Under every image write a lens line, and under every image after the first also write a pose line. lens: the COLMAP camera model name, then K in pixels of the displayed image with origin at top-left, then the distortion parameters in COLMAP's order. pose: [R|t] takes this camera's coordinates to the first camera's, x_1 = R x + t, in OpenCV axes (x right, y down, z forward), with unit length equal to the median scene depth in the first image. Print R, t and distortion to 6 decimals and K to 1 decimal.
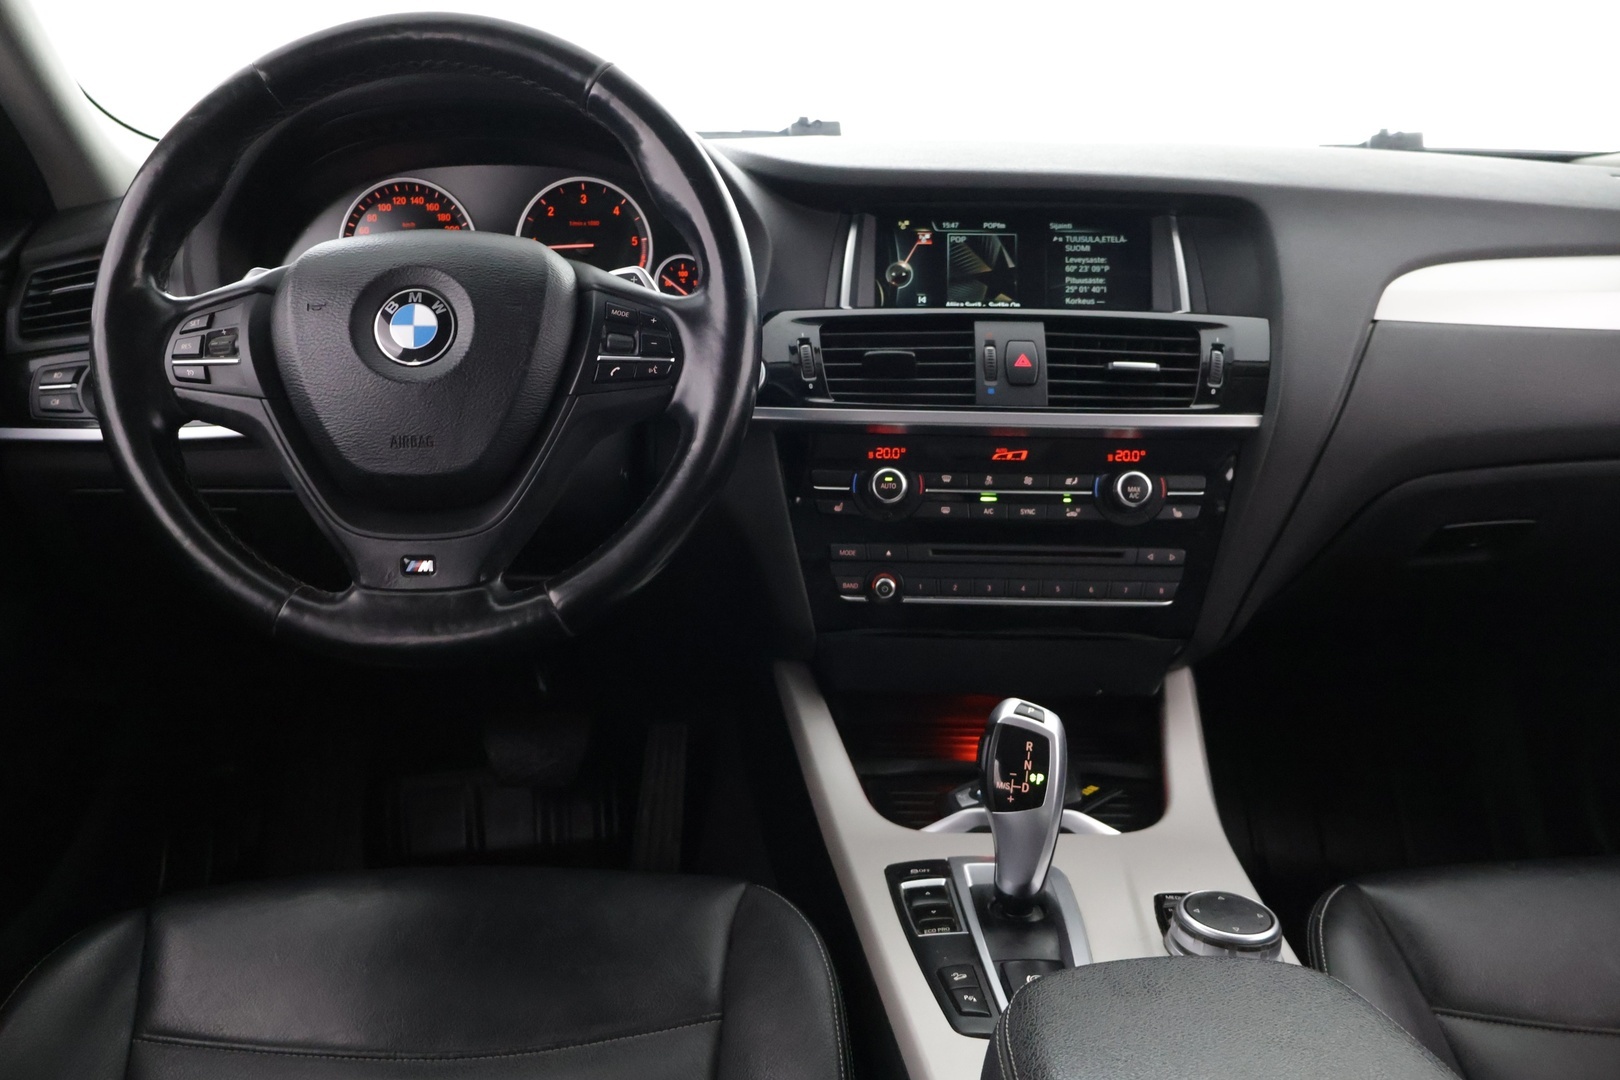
lens RADIAL K [[1388.5, 0, 810.0], [0, 1388.5, 540.0], [0, 0, 1]] dist [-0.002454, -0.005428]
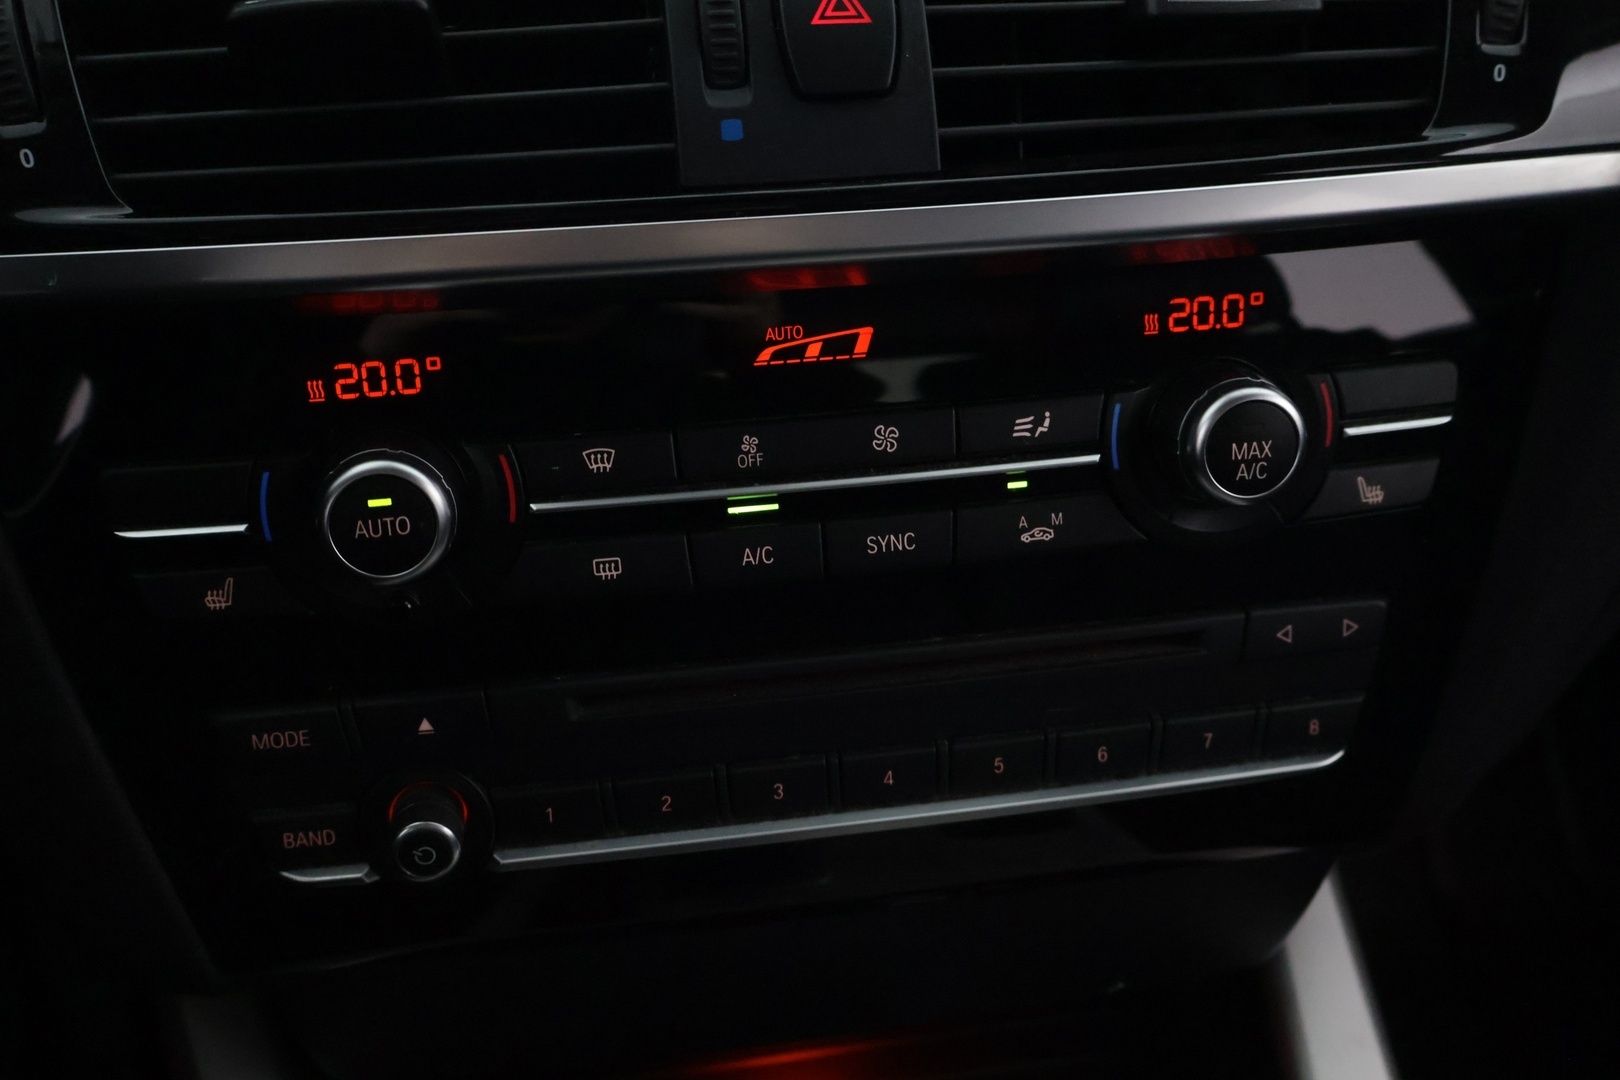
lens RADIAL K [[1805.6, 0, 809.6], [0, 1805.6, 564.4], [0, 0, 1]] dist [0.006785, 0.004371]
pose [[0.982736, -0.109882, 0.148850, 0.083626], [0.069816, 0.965297, 0.251651, -0.112345], [-0.171336, -0.236914, 0.956303, 0.641082]]
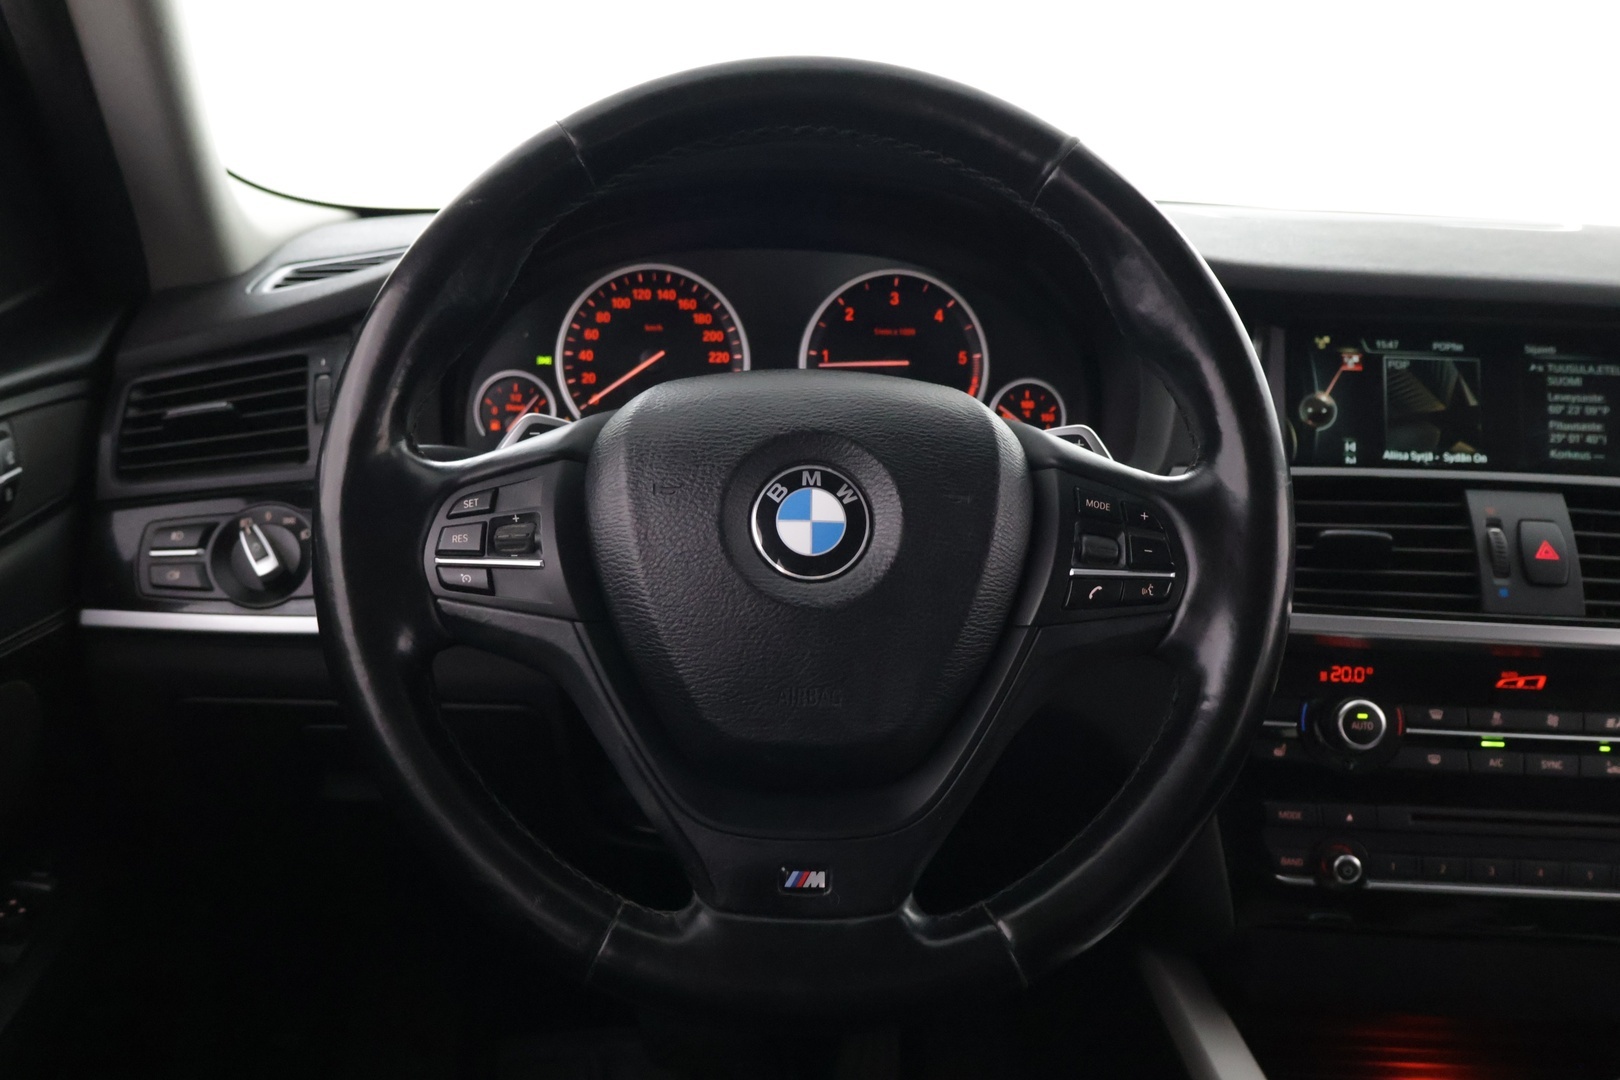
lens RADIAL K [[1672.8, 0, 810.0], [0, 1672.8, 540.0], [0, 0, 1]] dist [0.020434, -0.003989]
pose [[0.999597, 0.026051, 0.011256, -0.231317], [-0.025464, 0.998453, -0.049437, -0.082494], [-0.012526, 0.049130, 0.998714, 0.149377]]
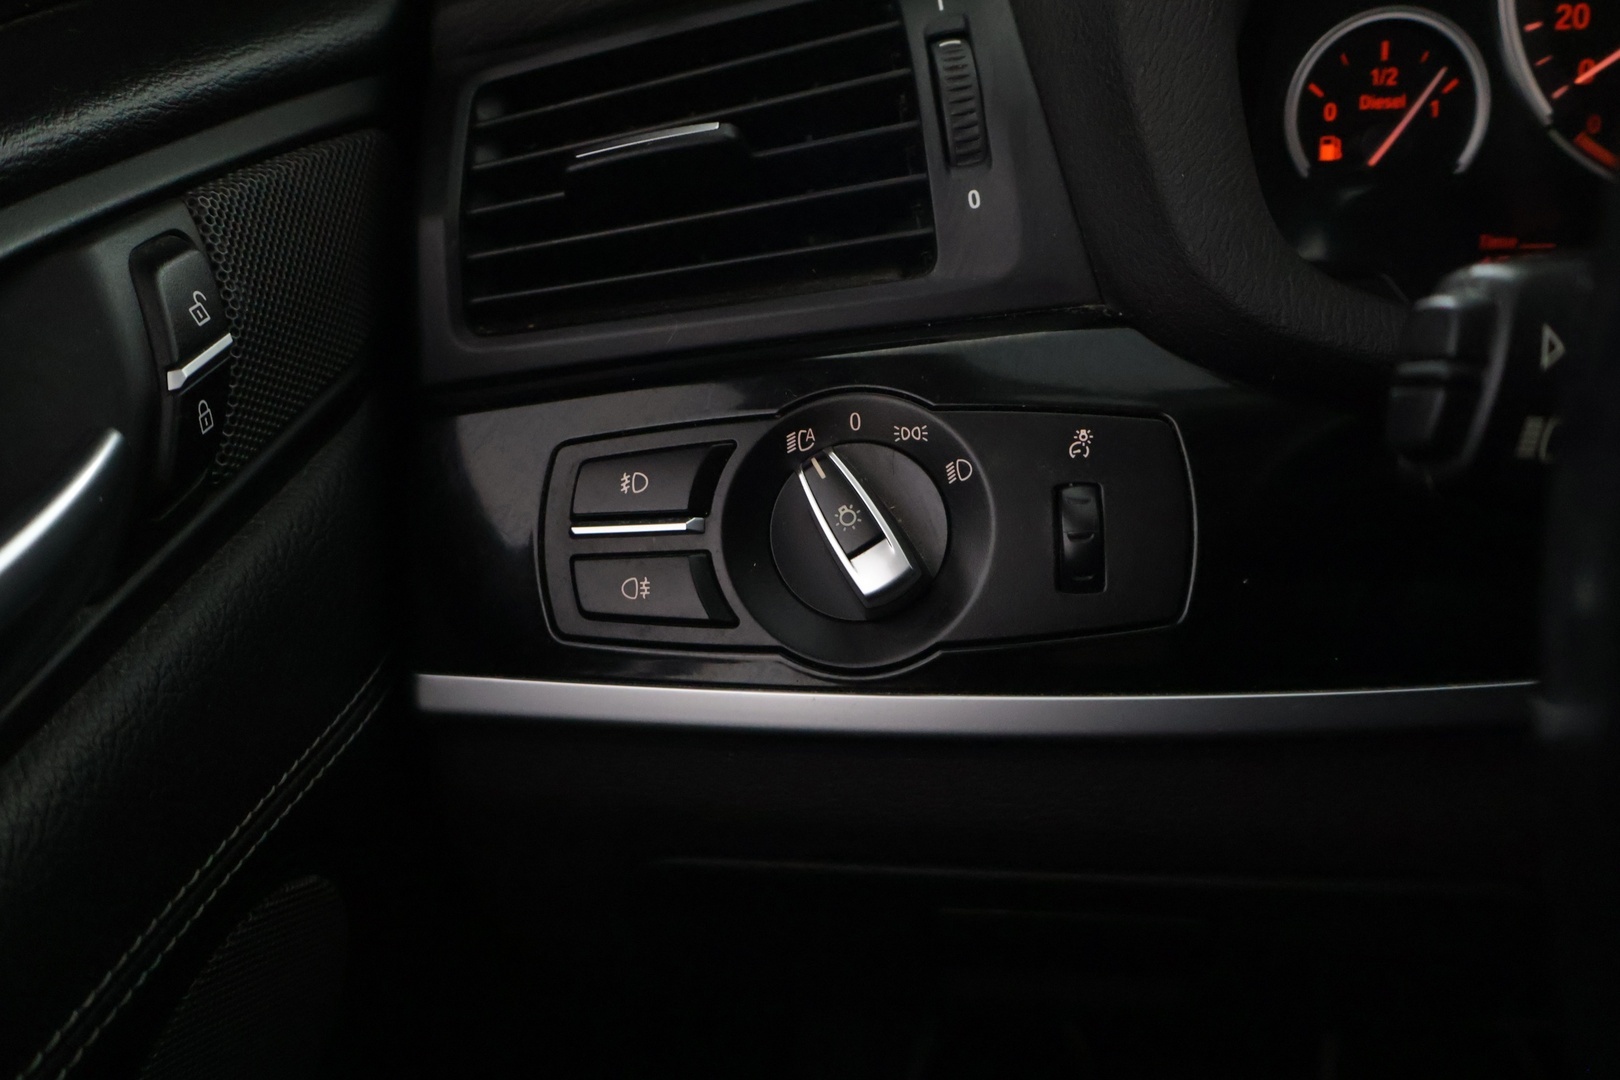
lens RADIAL K [[1562.7, 0, 810.0], [0, 1562.7, 540.0], [0, 0, 1]] dist [0.005231, 0.003655]
pose [[0.993923, 0.012848, -0.109327, -0.472626], [0.002904, 0.989759, 0.142718, -0.150528], [0.110041, -0.142168, 0.983707, 0.698779]]
